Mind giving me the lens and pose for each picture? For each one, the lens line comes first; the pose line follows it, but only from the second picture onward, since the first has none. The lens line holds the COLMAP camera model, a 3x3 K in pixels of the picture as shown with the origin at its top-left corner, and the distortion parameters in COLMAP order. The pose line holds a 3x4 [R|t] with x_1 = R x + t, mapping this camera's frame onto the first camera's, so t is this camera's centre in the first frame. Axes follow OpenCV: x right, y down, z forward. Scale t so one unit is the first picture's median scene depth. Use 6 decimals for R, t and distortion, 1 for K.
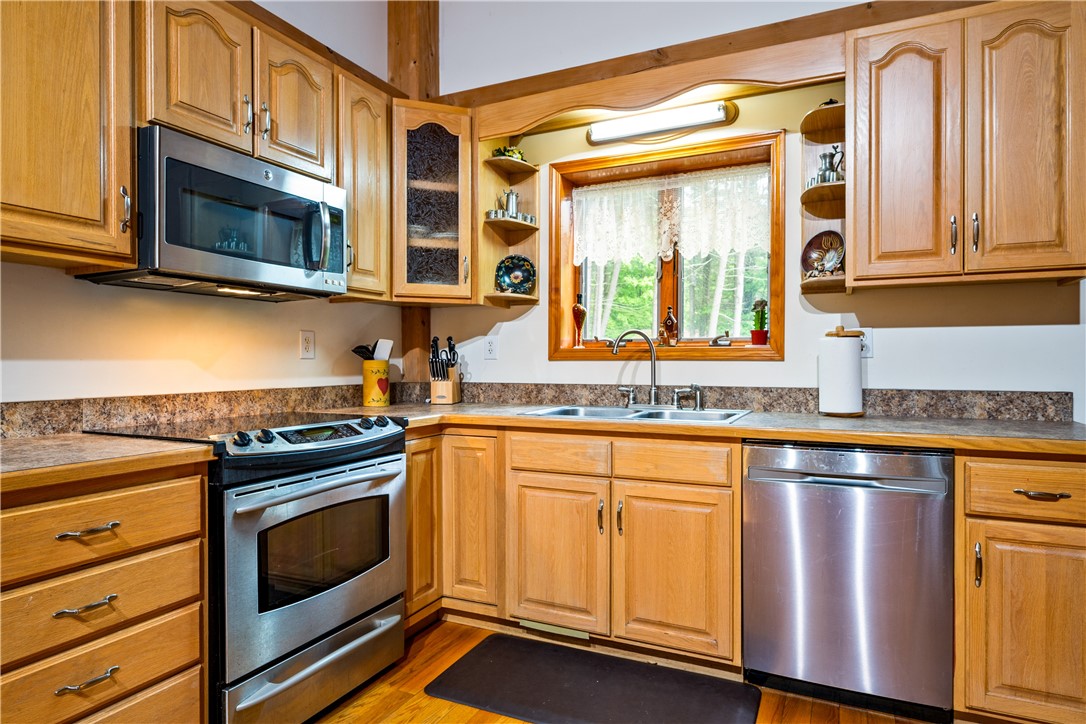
lens RADIAL K [[623.2, 0, 554.5], [0, 623.2, 365.1], [0, 0, 1]] dist [-0.005996, 0.000256]
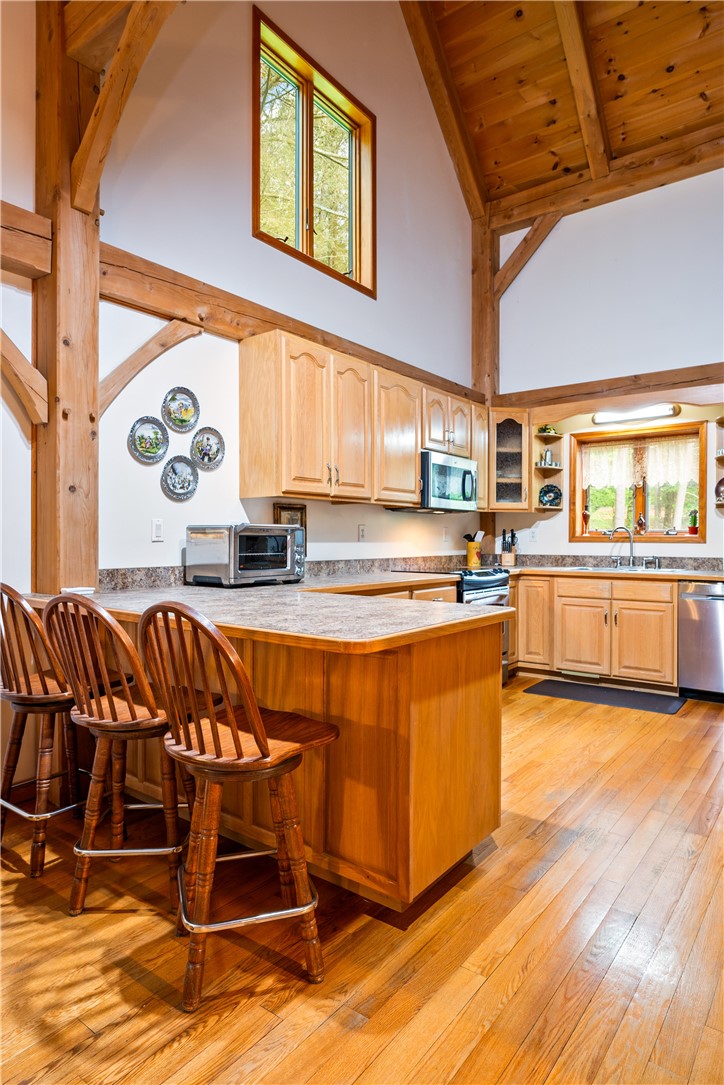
lens RADIAL K [[622.7, 0, 365.8], [0, 622.7, 544.1], [0, 0, 1]] dist [-0.005996, 0.000256]
pose [[0.975968, 0.004557, -0.217867, -0.211585], [-0.004094, 0.999988, 0.002576, -0.005210], [0.217876, -0.001622, 0.975975, -0.990434]]
